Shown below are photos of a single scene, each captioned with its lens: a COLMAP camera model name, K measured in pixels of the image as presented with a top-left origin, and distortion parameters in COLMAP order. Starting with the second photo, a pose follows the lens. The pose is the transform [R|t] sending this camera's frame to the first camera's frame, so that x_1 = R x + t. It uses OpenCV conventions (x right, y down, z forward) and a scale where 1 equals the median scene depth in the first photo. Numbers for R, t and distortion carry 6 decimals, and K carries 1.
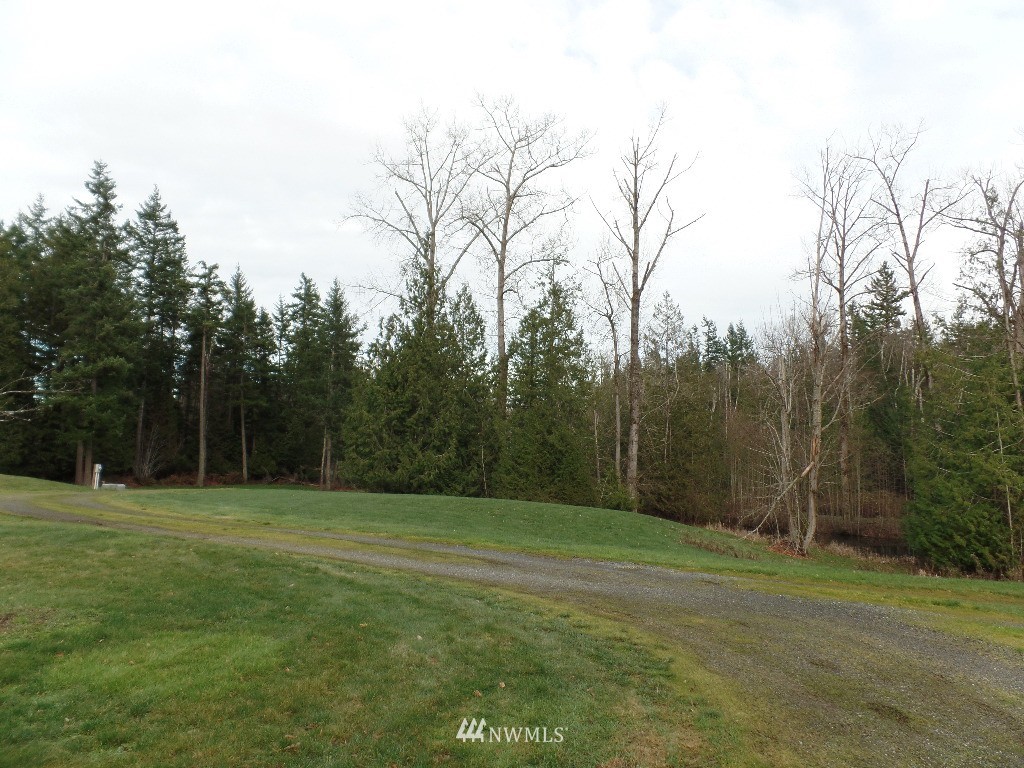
lens RADIAL K [[699.1, 0, 511.4], [0, 699.1, 385.5], [0, 0, 1]] dist [0.006439, -0.000061]
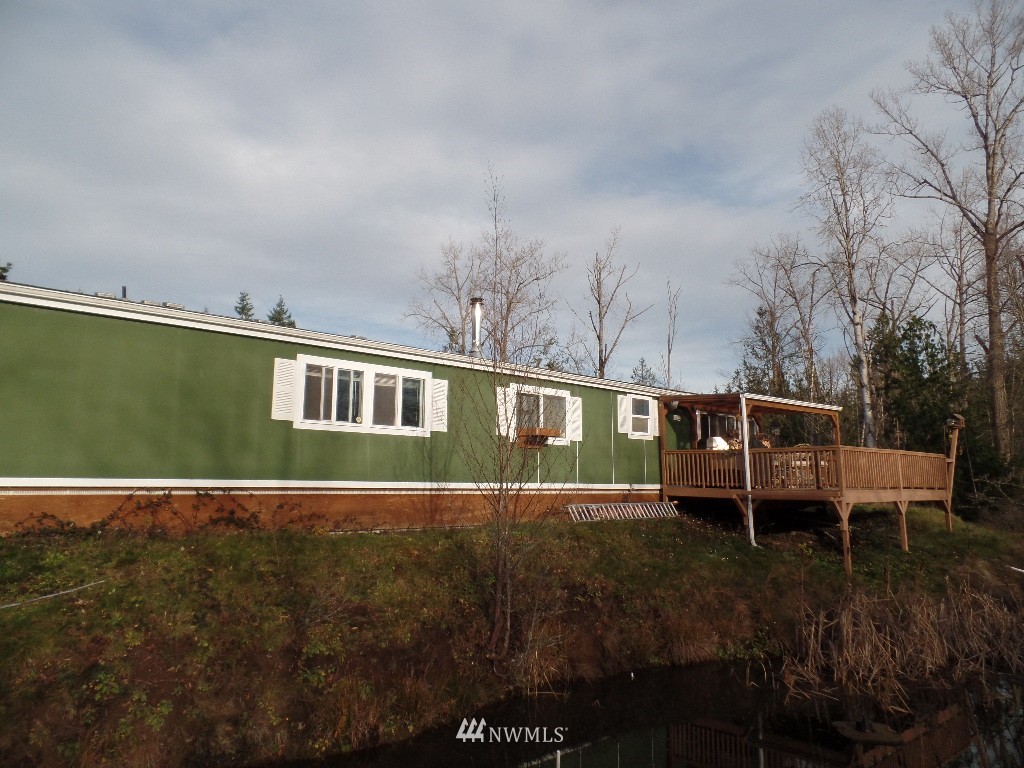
lens RADIAL K [[699.1, 0, 509.8], [0, 699.1, 379.4], [0, 0, 1]] dist [0.006439, -0.000061]
pose [[0.985093, -0.042273, -0.166748, 0.229770], [0.031298, 0.997201, -0.067905, -0.015350], [0.169152, 0.061674, 0.983658, -0.387709]]
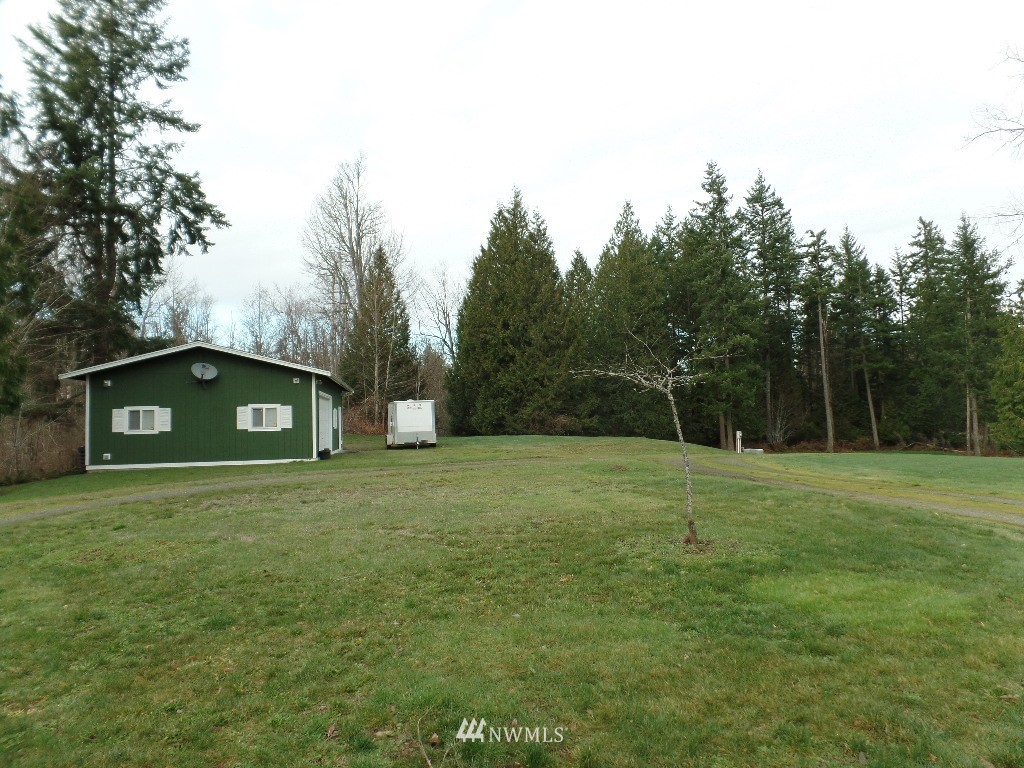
lens RADIAL K [[699.1, 0, 518.5], [0, 699.1, 389.4], [0, 0, 1]] dist [0.006439, -0.000061]
pose [[0.677269, -0.065287, -0.732833, -0.003796], [0.101440, 0.994828, 0.005122, 0.003158], [0.728709, -0.077807, 0.680389, -0.007104]]
